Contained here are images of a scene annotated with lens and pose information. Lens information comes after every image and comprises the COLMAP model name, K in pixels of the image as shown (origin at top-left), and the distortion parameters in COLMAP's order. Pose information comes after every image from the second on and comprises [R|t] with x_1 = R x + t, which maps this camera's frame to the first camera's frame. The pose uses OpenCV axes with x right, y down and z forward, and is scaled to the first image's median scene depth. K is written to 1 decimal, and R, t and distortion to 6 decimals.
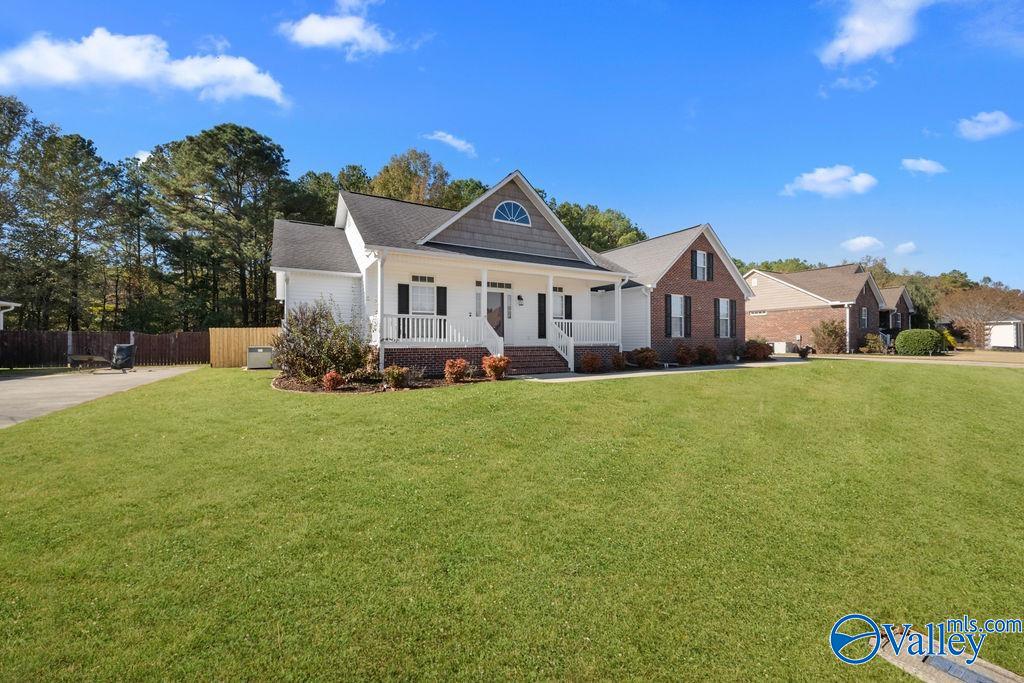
lens RADIAL K [[399.2, 0, 509.8], [0, 399.2, 339.2], [0, 0, 1]] dist [-0.000656, -0.000126]
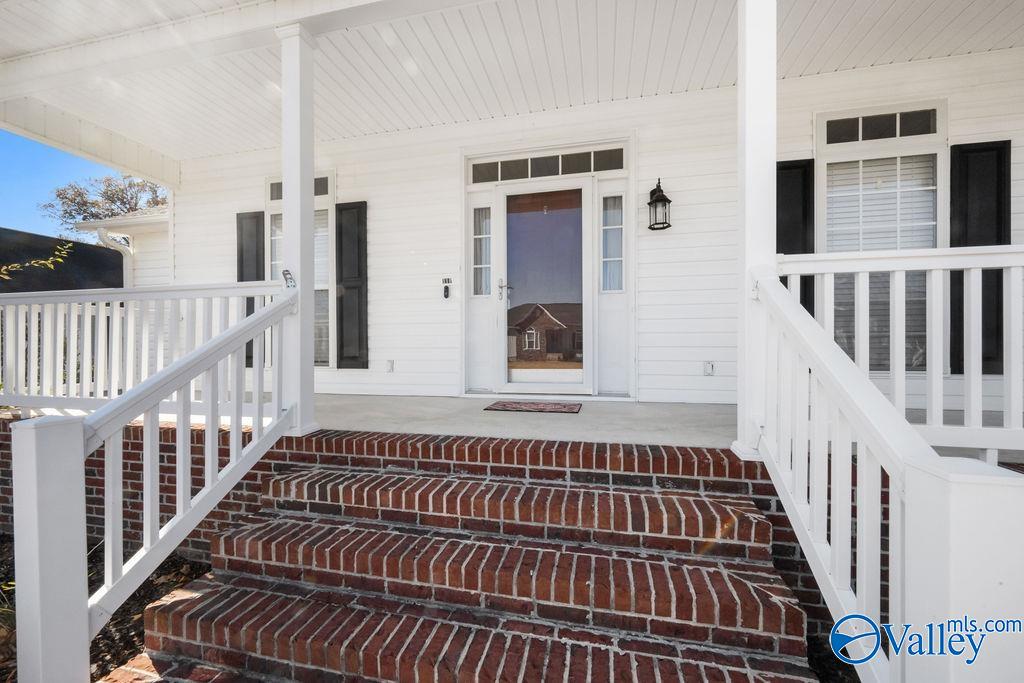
lens RADIAL K [[400.1, 0, 512.0], [0, 400.1, 341.5], [0, 0, 1]] dist [-0.000018, -0.000518]
pose [[0.735011, -0.004889, -0.678038, 0.125912], [0.006878, 0.999976, 0.000246, -0.020839], [0.678020, -0.004844, 0.735027, 0.805155]]
